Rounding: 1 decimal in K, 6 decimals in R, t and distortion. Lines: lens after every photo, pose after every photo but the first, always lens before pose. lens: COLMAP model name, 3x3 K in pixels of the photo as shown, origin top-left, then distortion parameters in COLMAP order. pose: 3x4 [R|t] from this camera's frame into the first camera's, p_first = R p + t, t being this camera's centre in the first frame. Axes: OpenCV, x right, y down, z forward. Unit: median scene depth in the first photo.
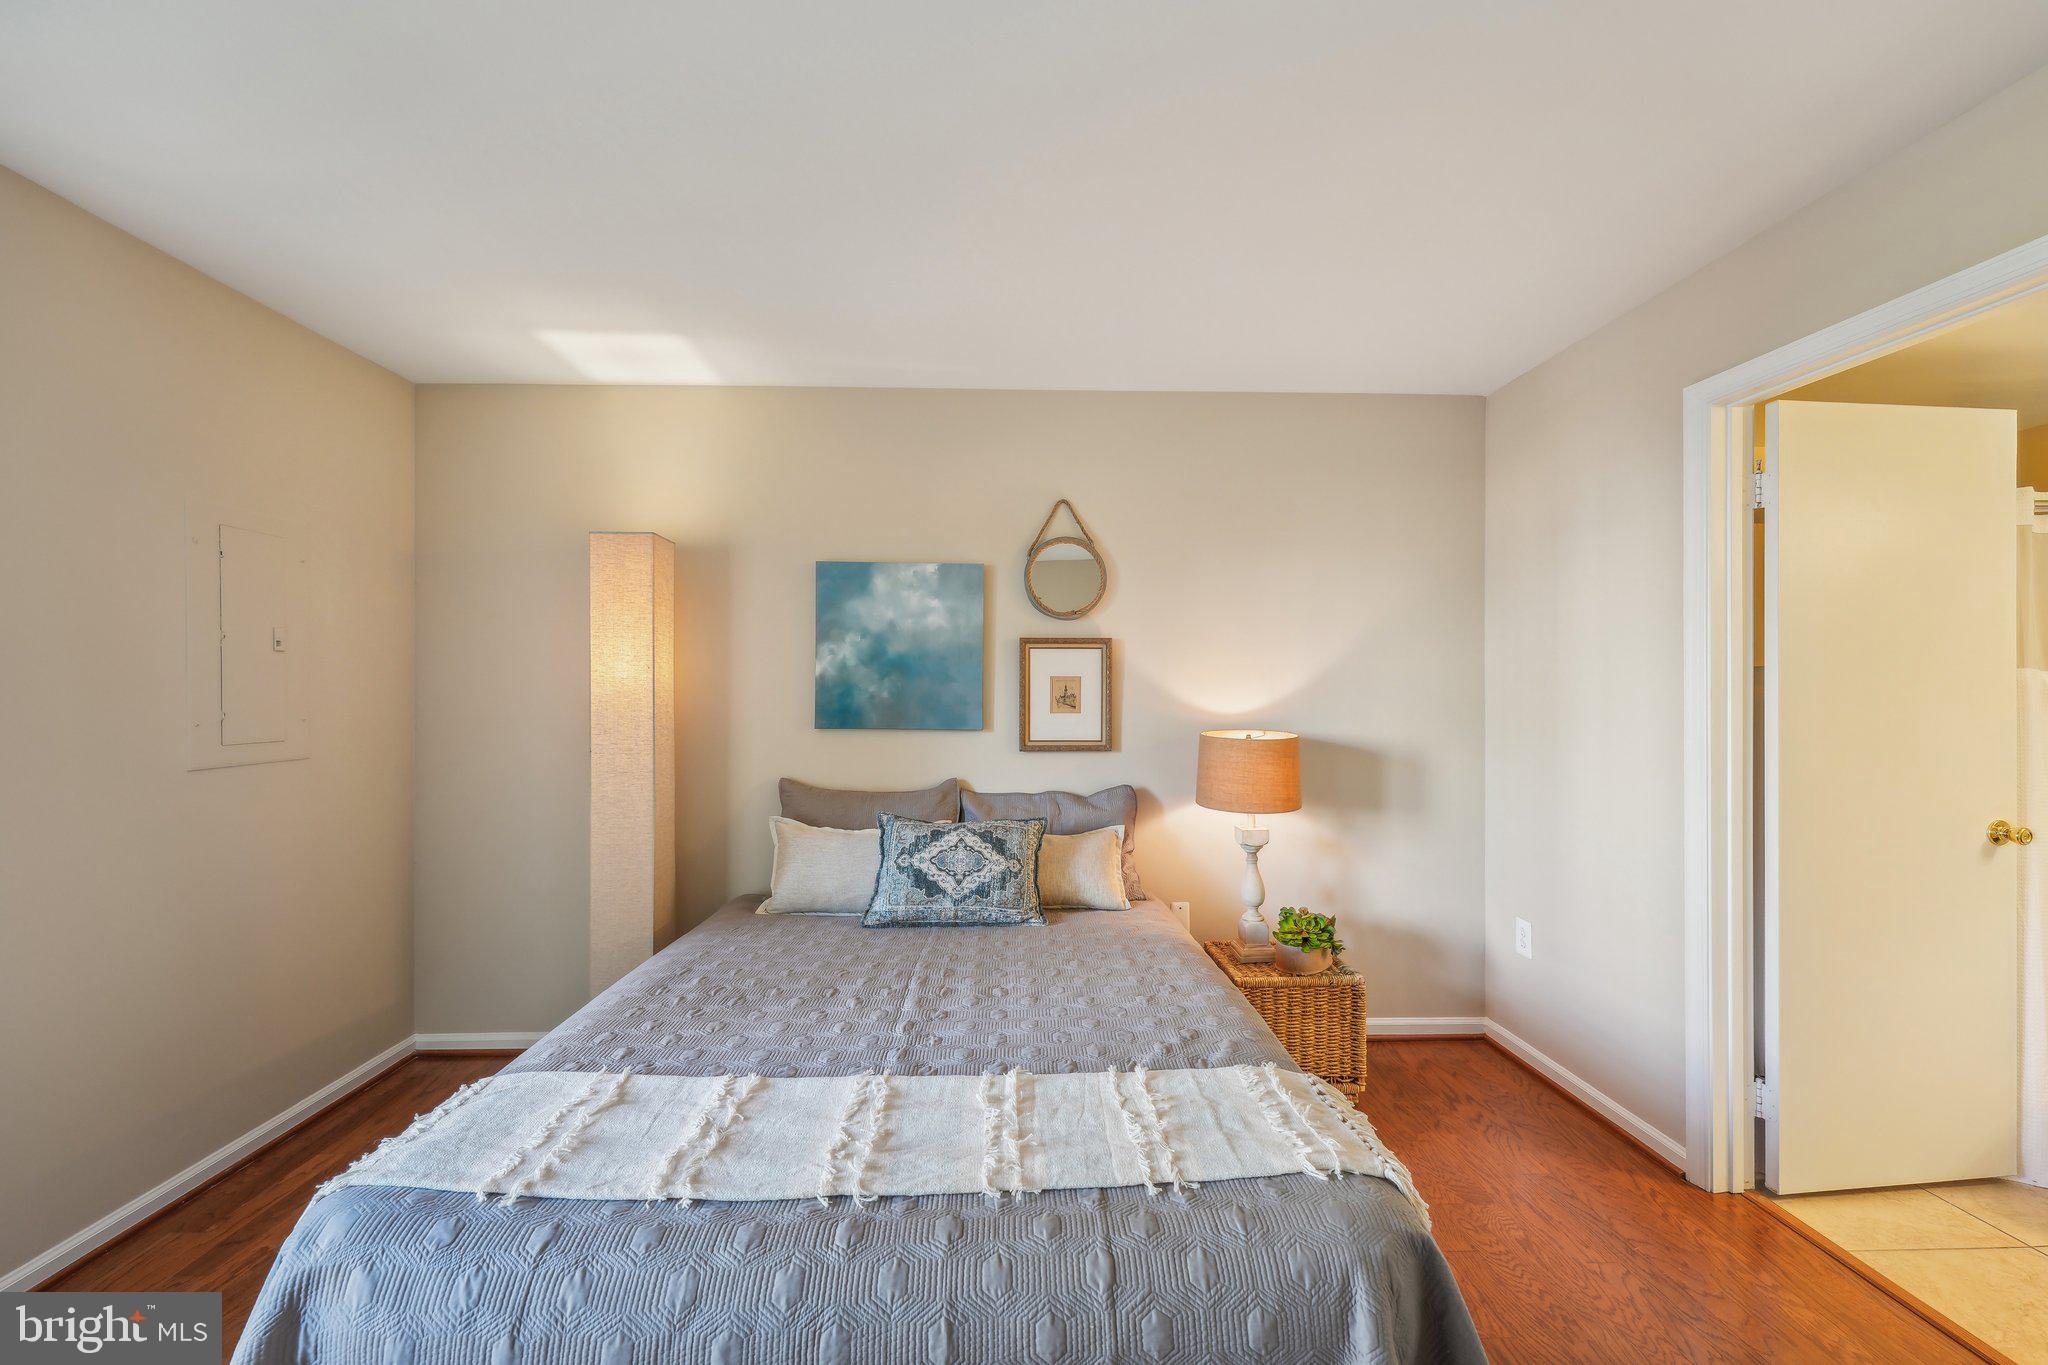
lens RADIAL K [[838.2, 0, 1024.0], [0, 838.2, 682.5], [0, 0, 1]] dist [-0.000185, -0.000636]
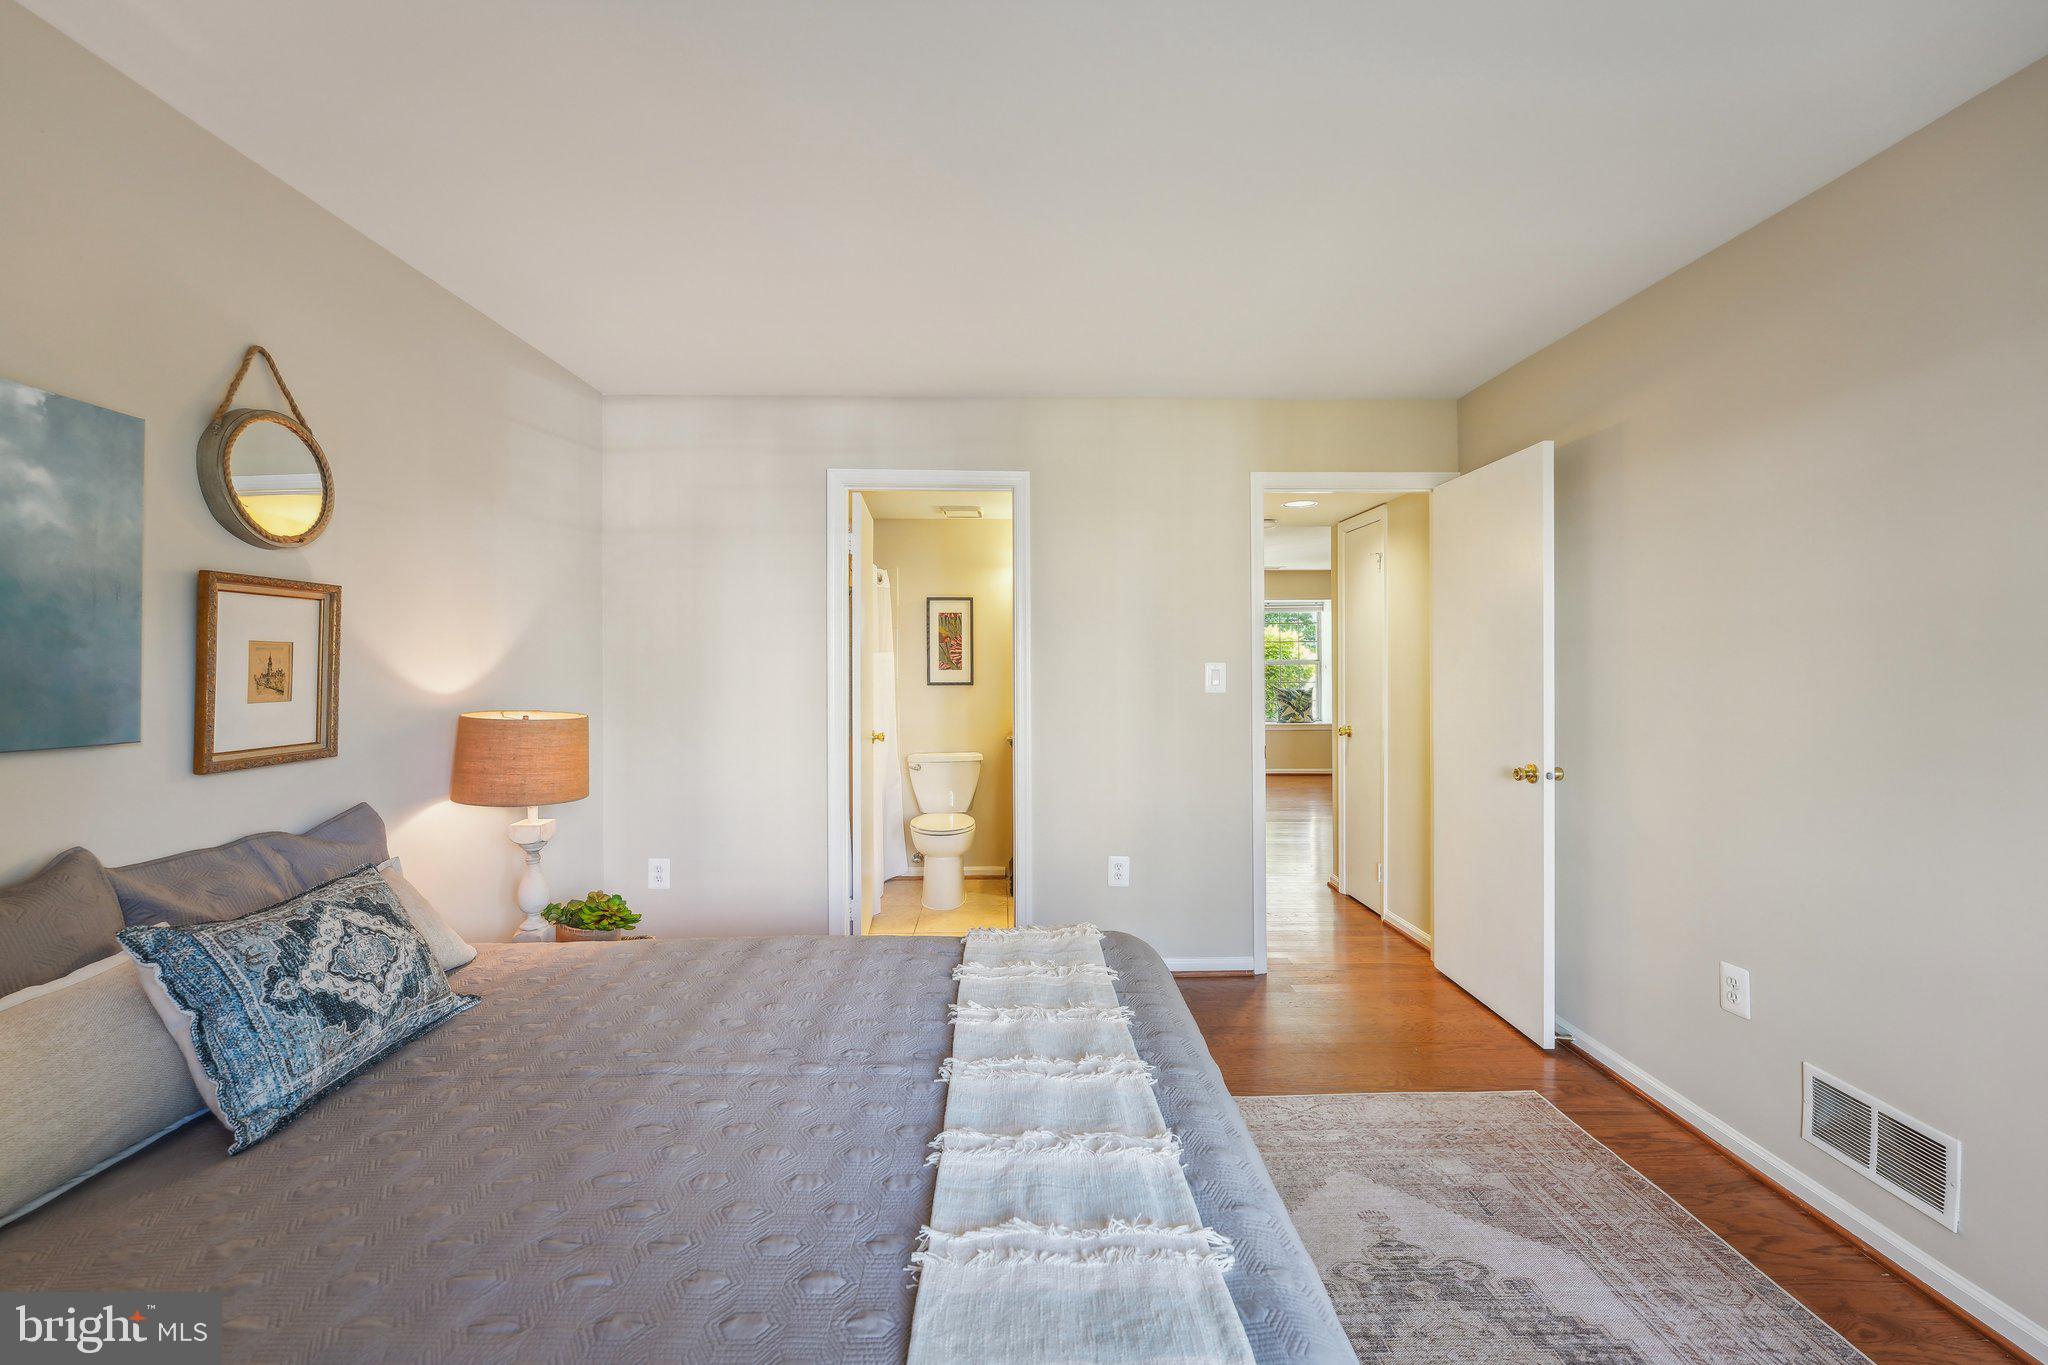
lens RADIAL K [[843.6, 0, 1024.8], [0, 843.6, 664.2], [0, 0, 1]] dist [0.000472, -0.000295]
pose [[0.011268, -0.000240, 0.999936, -0.593821], [-0.007132, 0.999975, 0.000320, 0.005092], [-0.999911, -0.007136, 0.011266, 0.477615]]
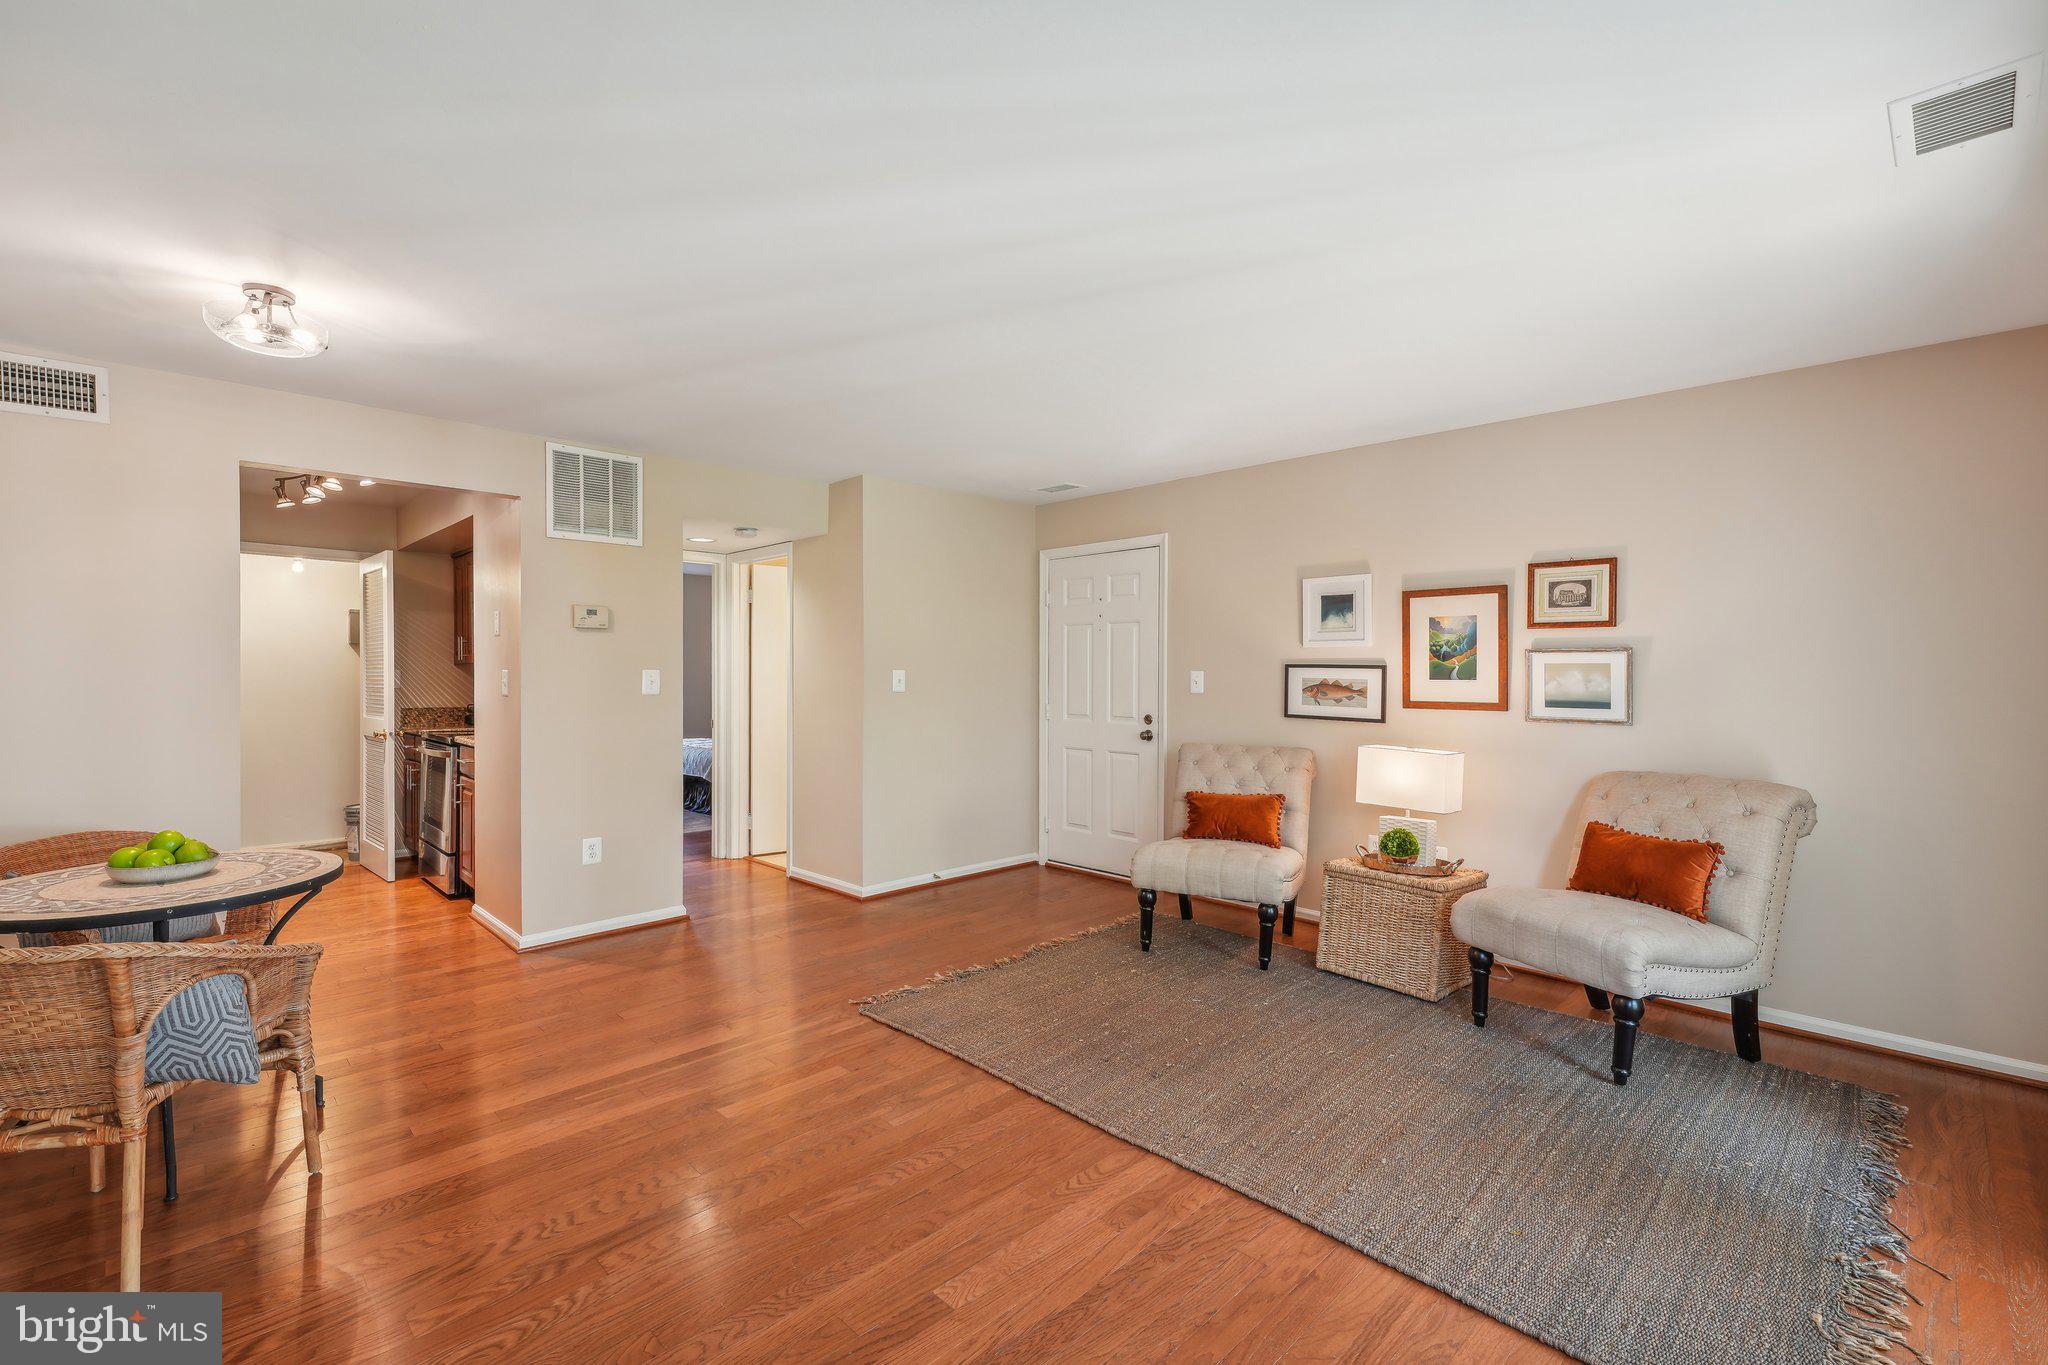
lens RADIAL K [[891.4, 0, 1029.5], [0, 891.4, 687.1], [0, 0, 1]] dist [-0.000681, -0.000185]
pose [[0.685813, 0.016515, -0.727591, 2.695729], [0.002661, 0.999679, 0.025200, -0.000573], [0.727773, -0.019219, 0.685549, -0.763523]]
